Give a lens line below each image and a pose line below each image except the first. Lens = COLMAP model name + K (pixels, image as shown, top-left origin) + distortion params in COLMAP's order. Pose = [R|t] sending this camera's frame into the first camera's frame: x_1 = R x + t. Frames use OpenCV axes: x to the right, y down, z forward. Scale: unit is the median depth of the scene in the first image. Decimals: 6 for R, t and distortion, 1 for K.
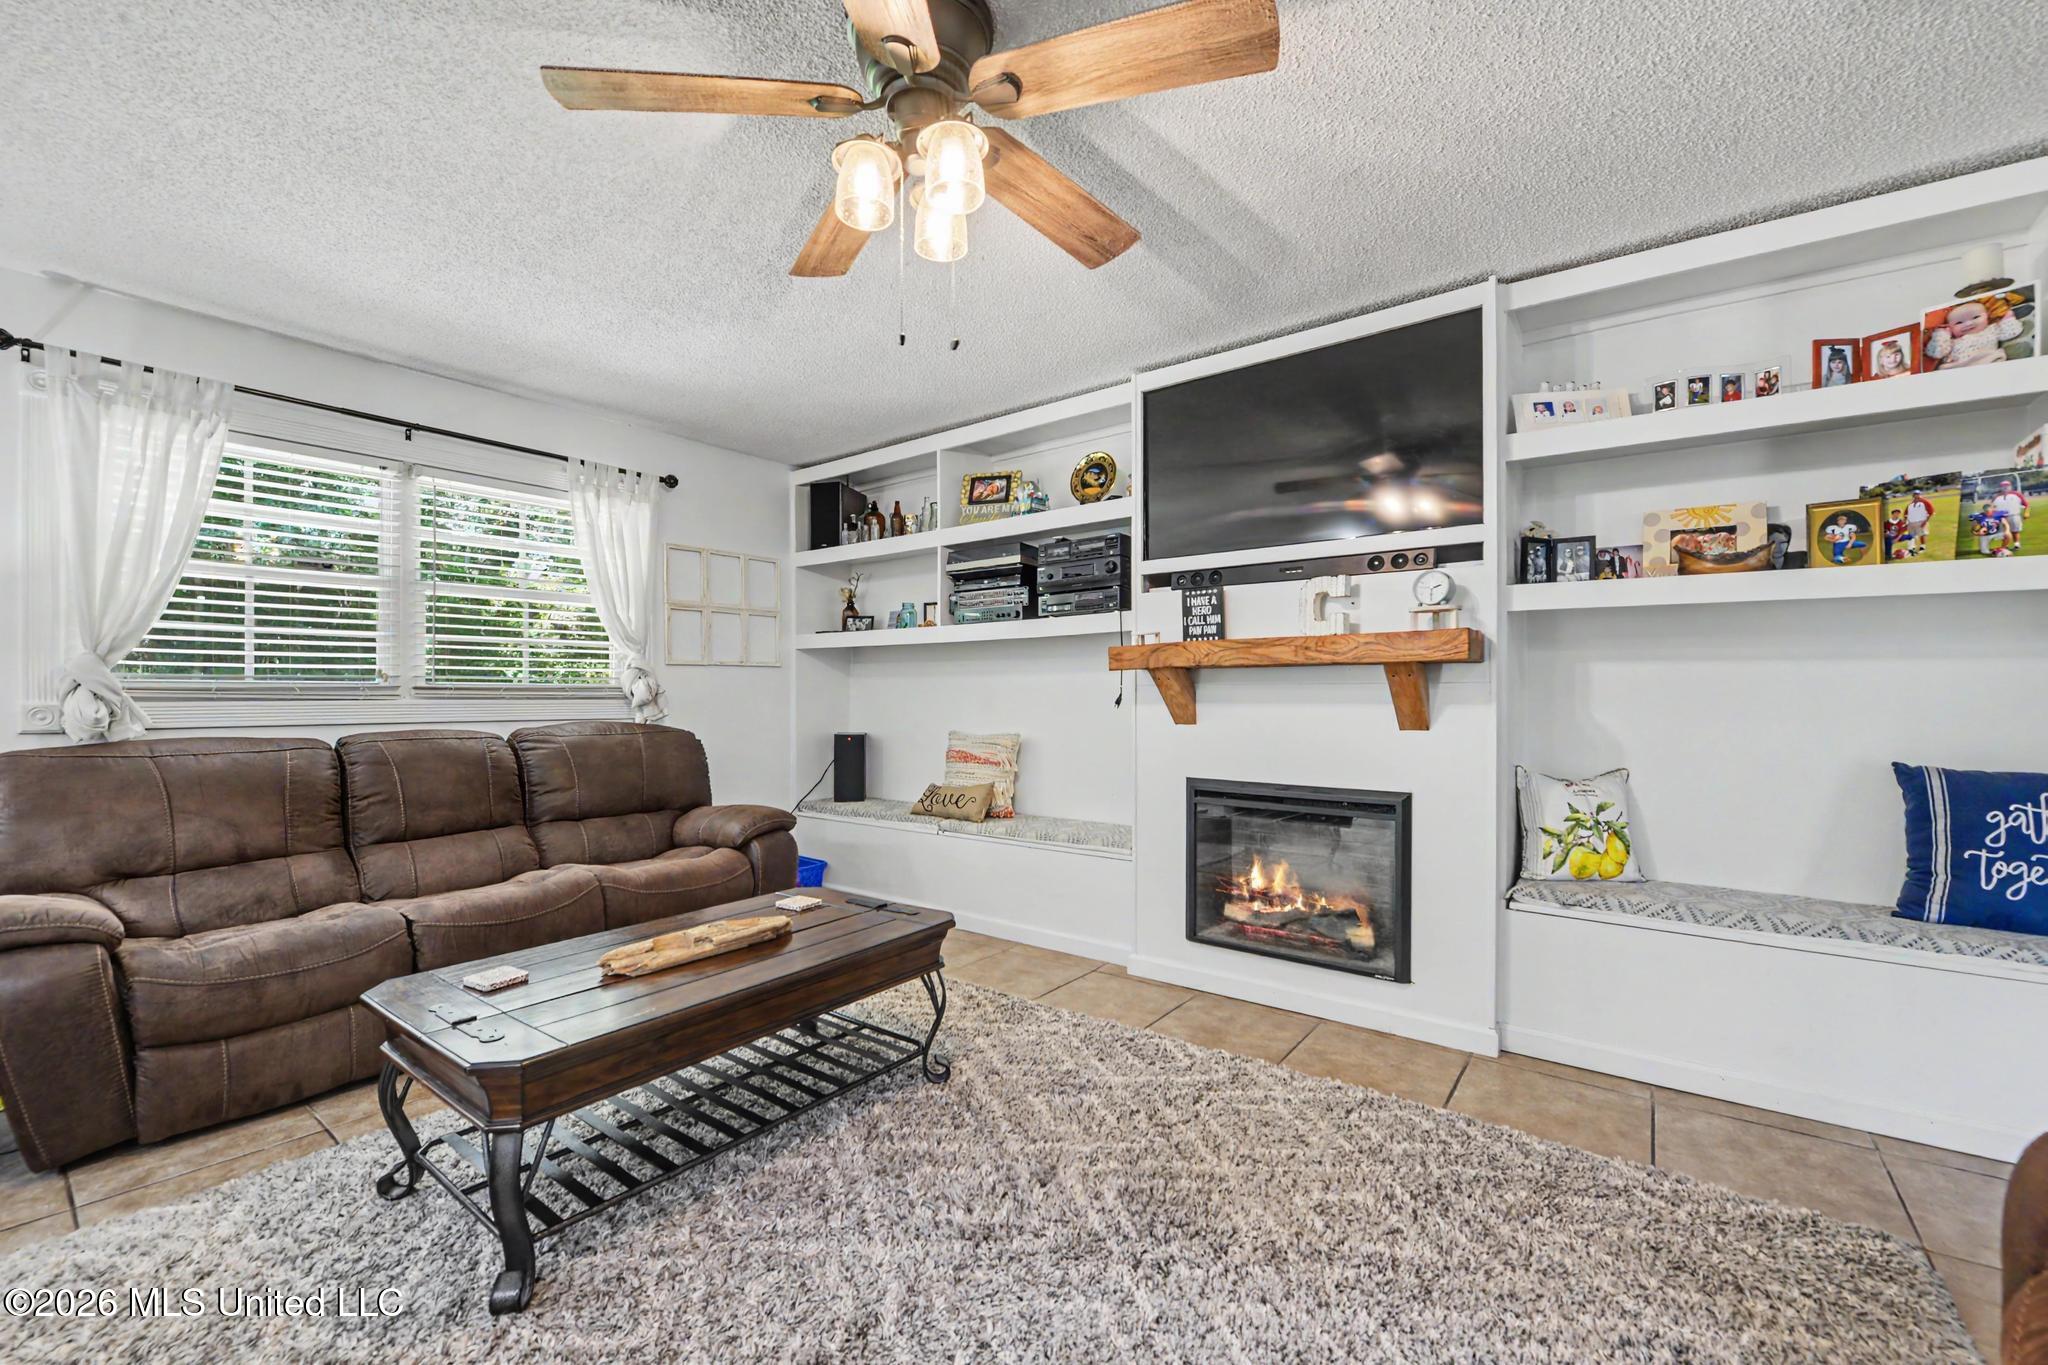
lens RADIAL K [[830.7, 0, 1021.2], [0, 830.7, 693.7], [0, 0, 1]] dist [-0.017601, -0.000357]
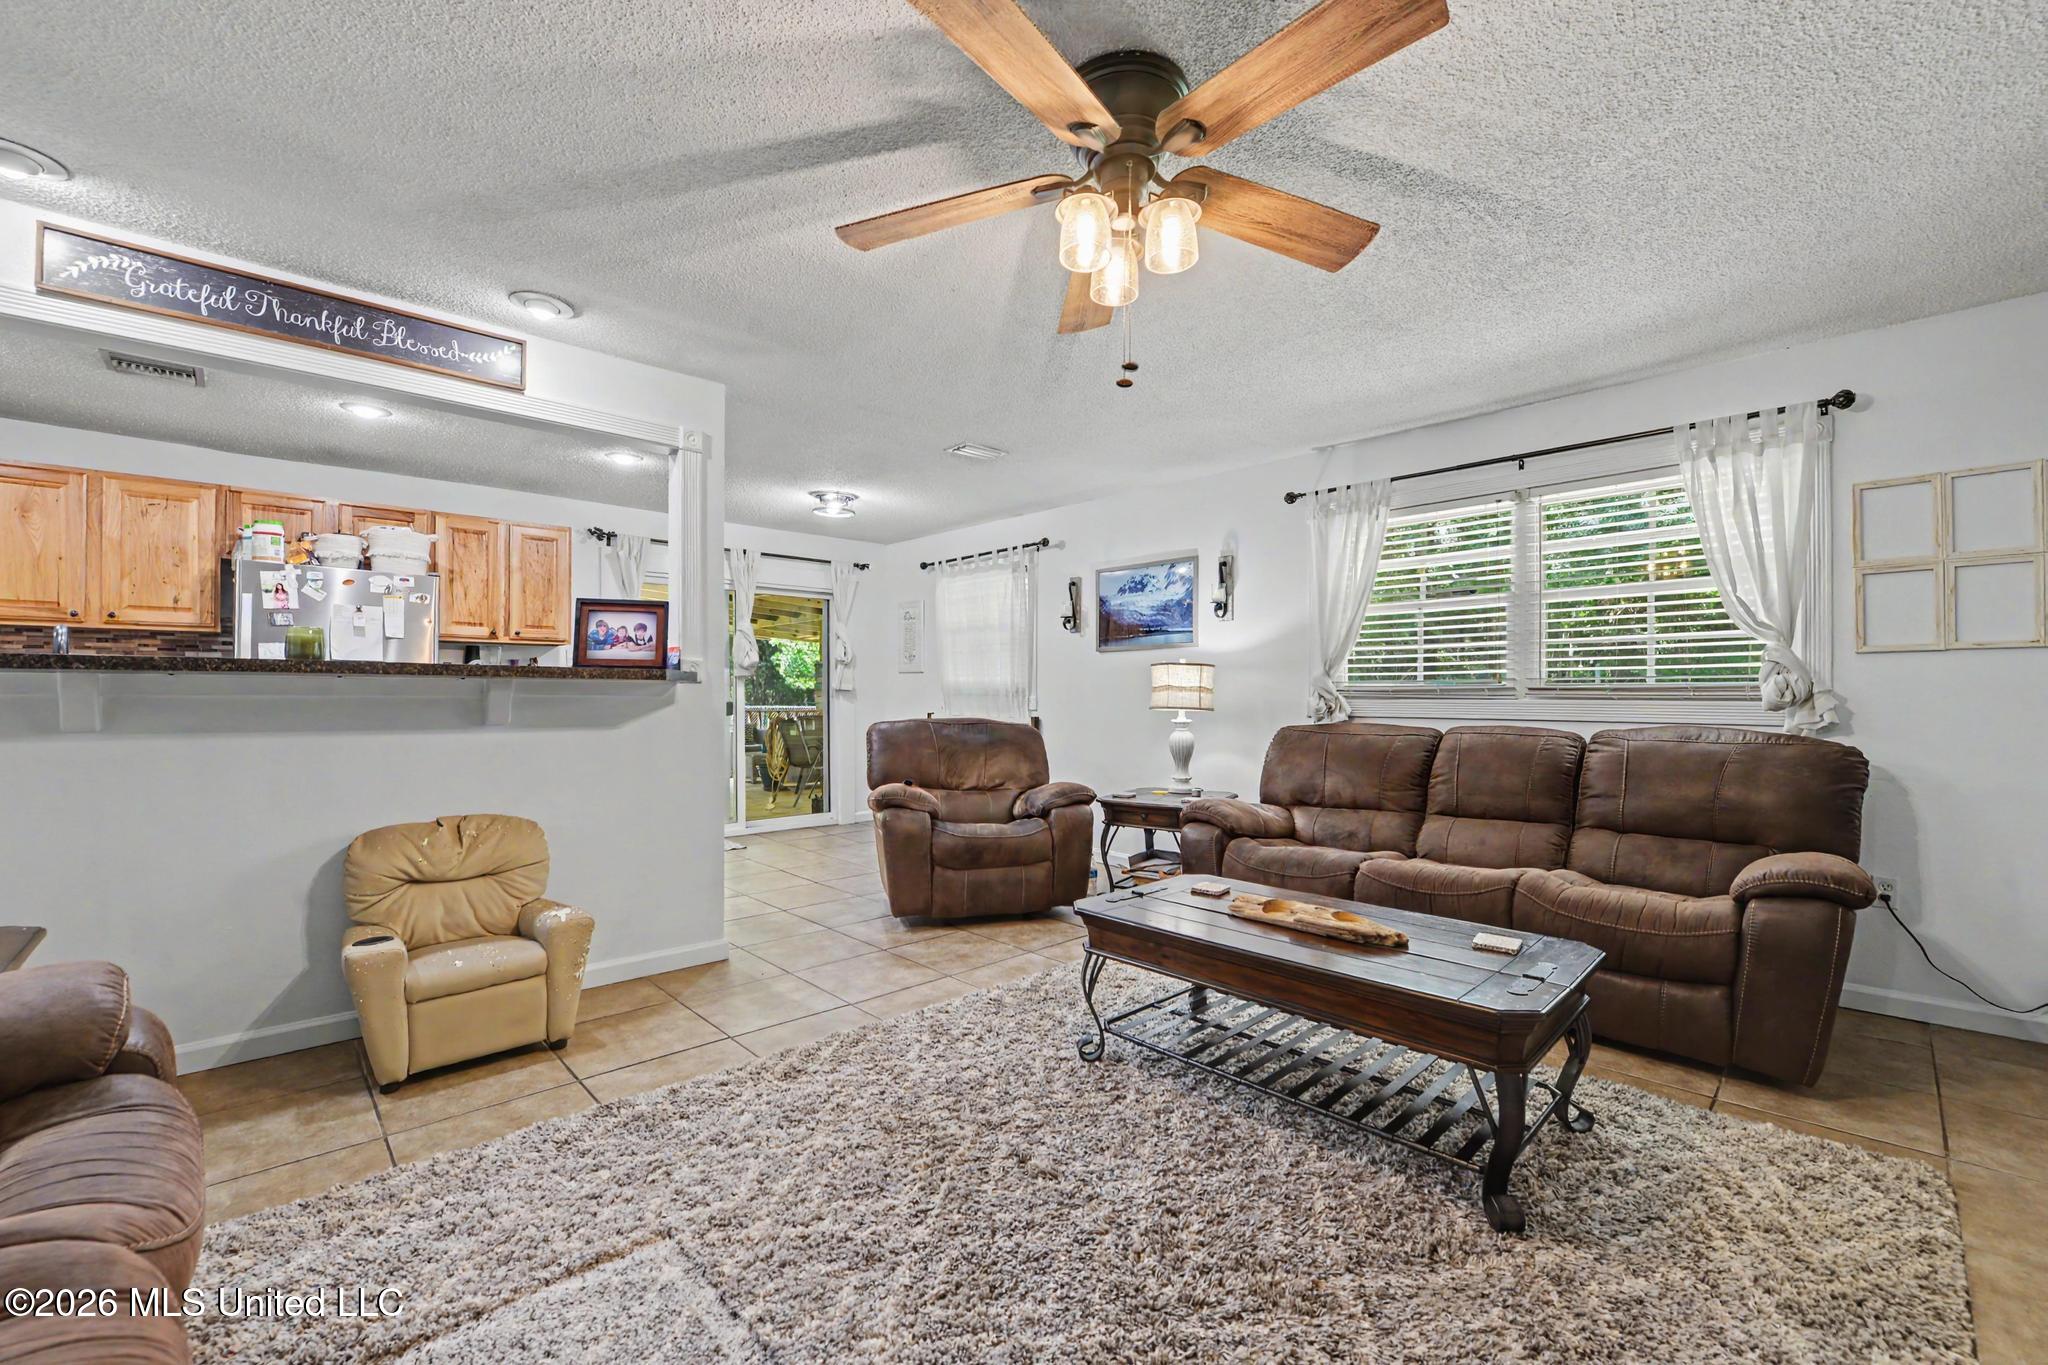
lens RADIAL K [[830.7, 0, 1021.2], [0, 830.7, 693.7], [0, 0, 1]] dist [-0.017601, -0.000357]
pose [[-0.154227, -0.000405, -0.988035, 0.517508], [-0.001344, 0.999999, -0.000200, 0.000982], [0.988035, 0.001297, -0.154227, 0.534214]]
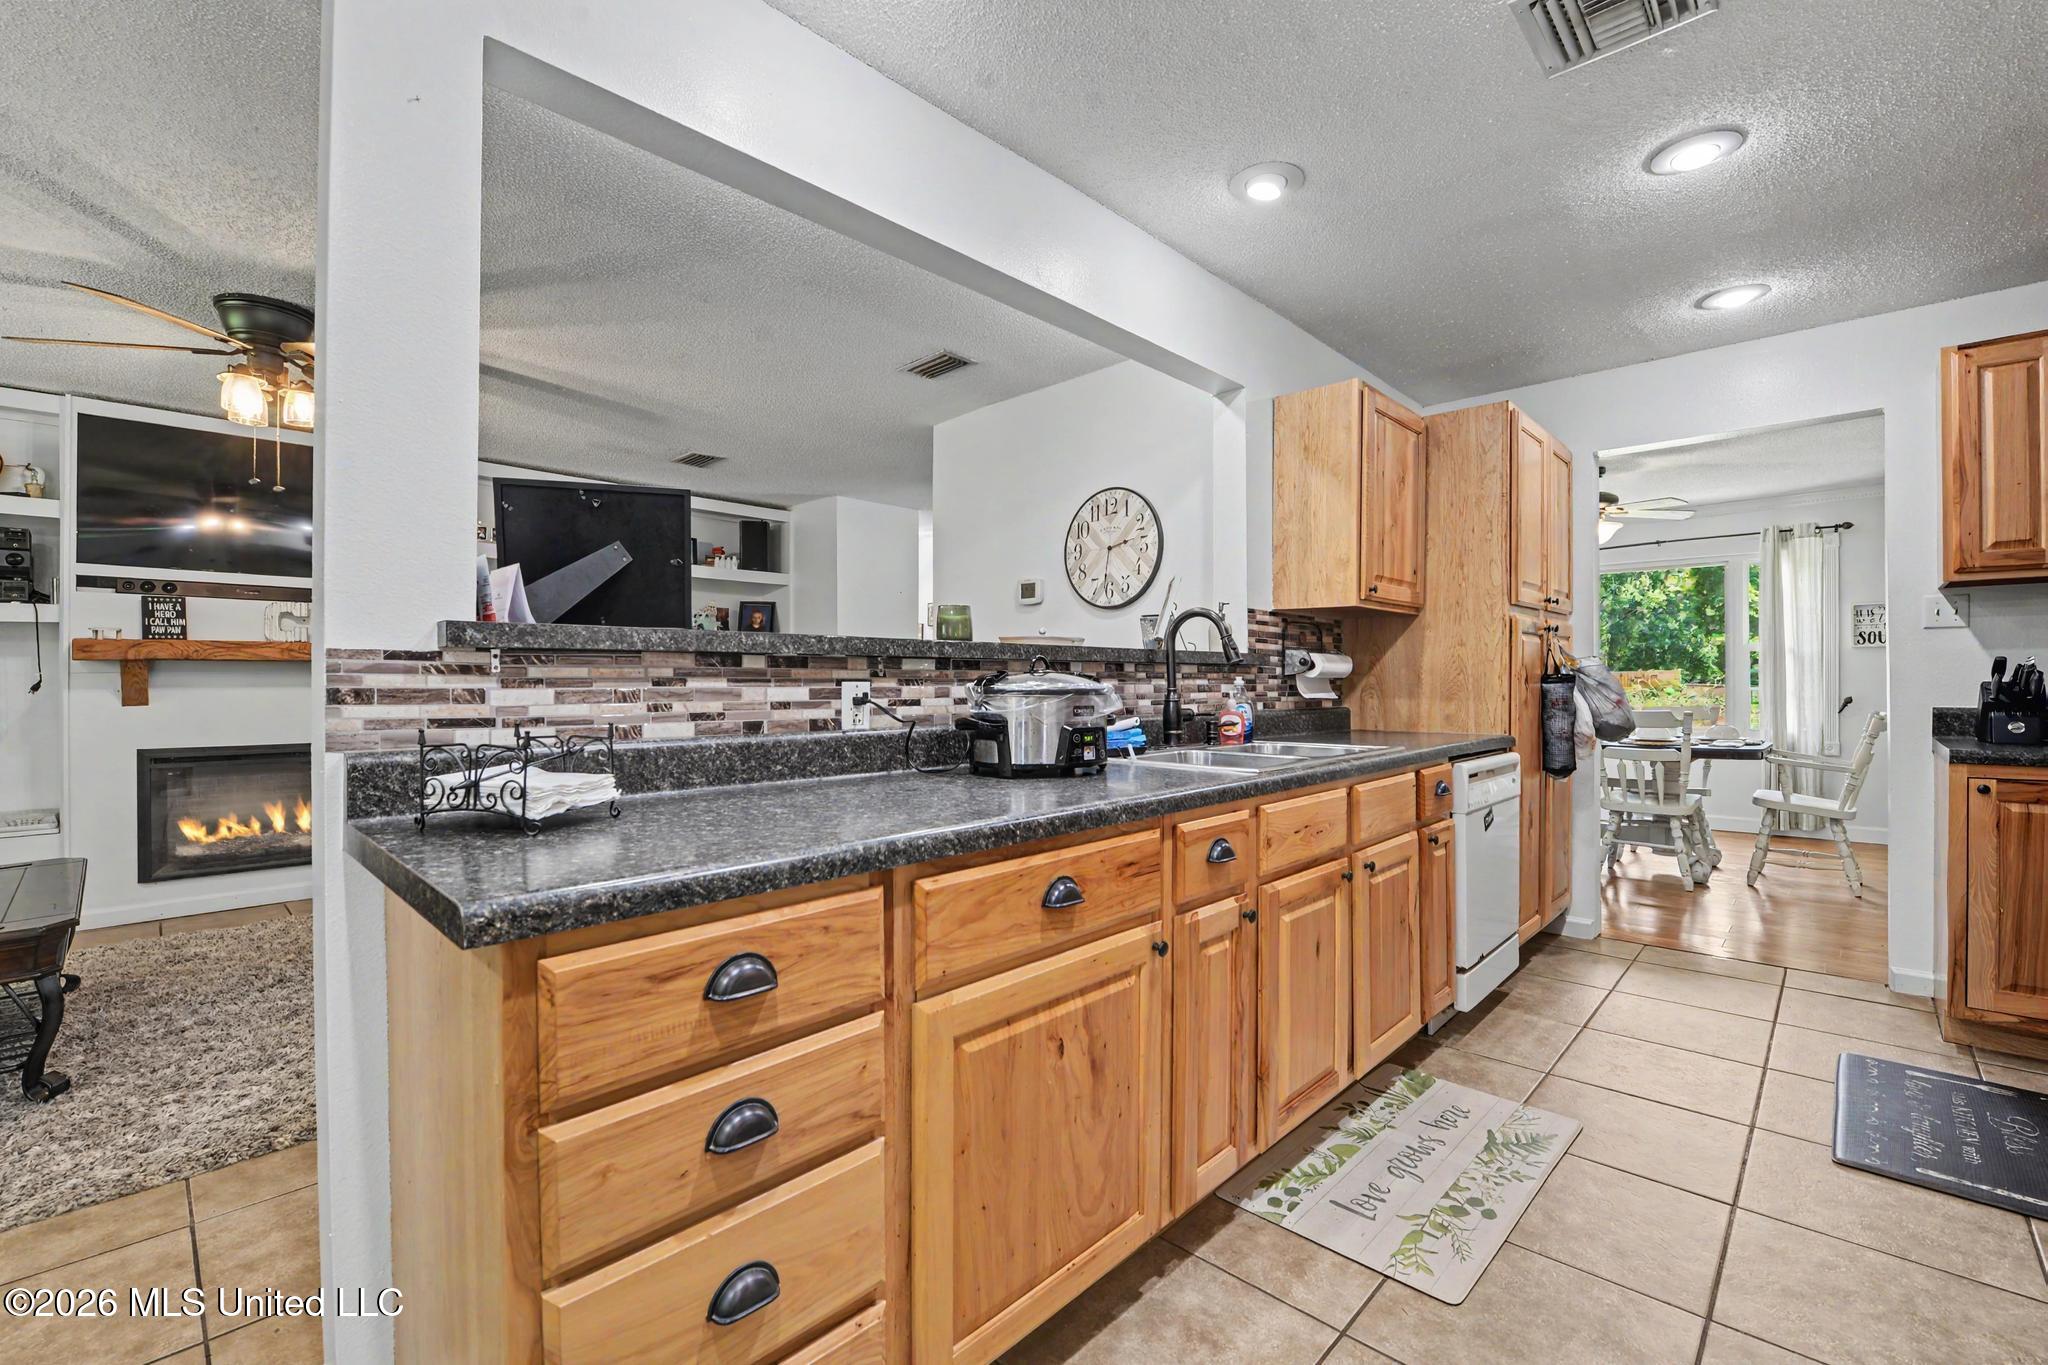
lens RADIAL K [[868.1, 0, 1012.6], [0, 868.1, 680.9], [0, 0, 1]] dist [-0.018114, -0.001196]
pose [[0.112849, 0.001596, 0.993611, -0.928094], [0.000314, 0.999999, -0.001642, 0.003240], [-0.993612, 0.000497, 0.112849, -0.427188]]
